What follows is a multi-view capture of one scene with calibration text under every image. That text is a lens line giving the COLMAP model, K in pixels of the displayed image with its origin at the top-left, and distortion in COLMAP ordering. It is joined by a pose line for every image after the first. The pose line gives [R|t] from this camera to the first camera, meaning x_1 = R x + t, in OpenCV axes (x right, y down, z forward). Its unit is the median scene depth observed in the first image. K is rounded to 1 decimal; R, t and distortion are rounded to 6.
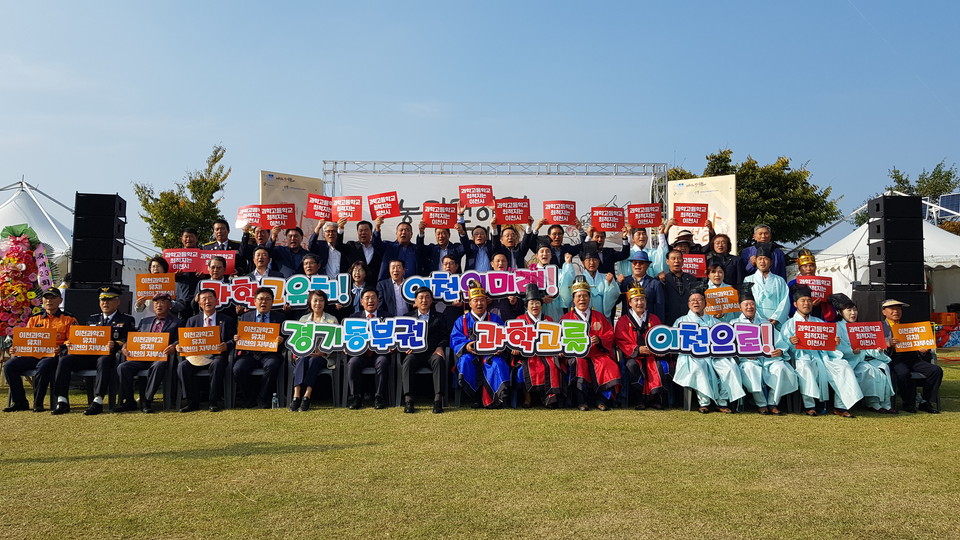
lens RADIAL K [[740.1, 0, 482.2], [0, 740.1, 262.9], [0, 0, 1]] dist [0.057069, -0.092134]
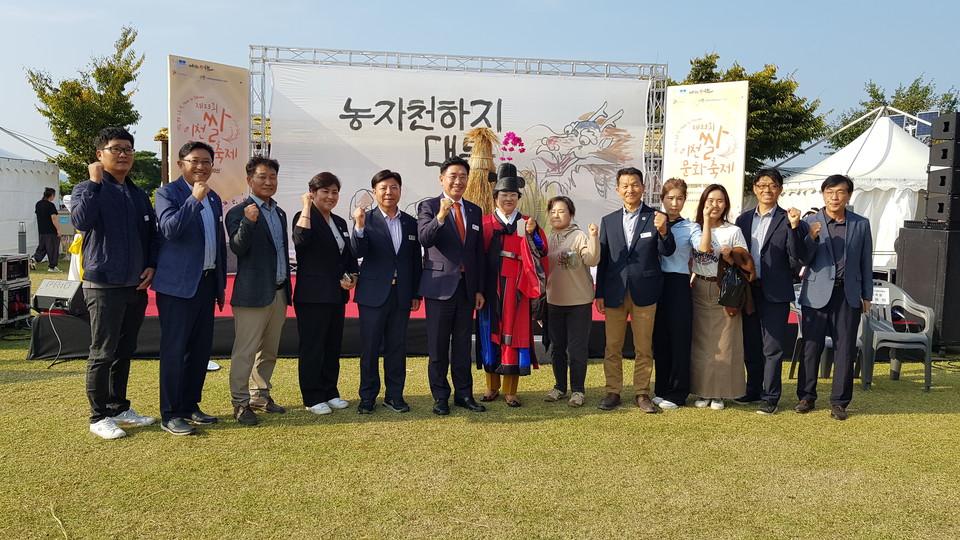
lens RADIAL K [[740.1, 0, 482.2], [0, 740.1, 262.9], [0, 0, 1]] dist [0.057069, -0.092134]
pose [[0.997074, 0.015175, 0.074919, -0.013274], [-0.024488, 0.991855, 0.125000, -0.007477], [-0.072411, -0.126469, 0.989324, 0.099142]]
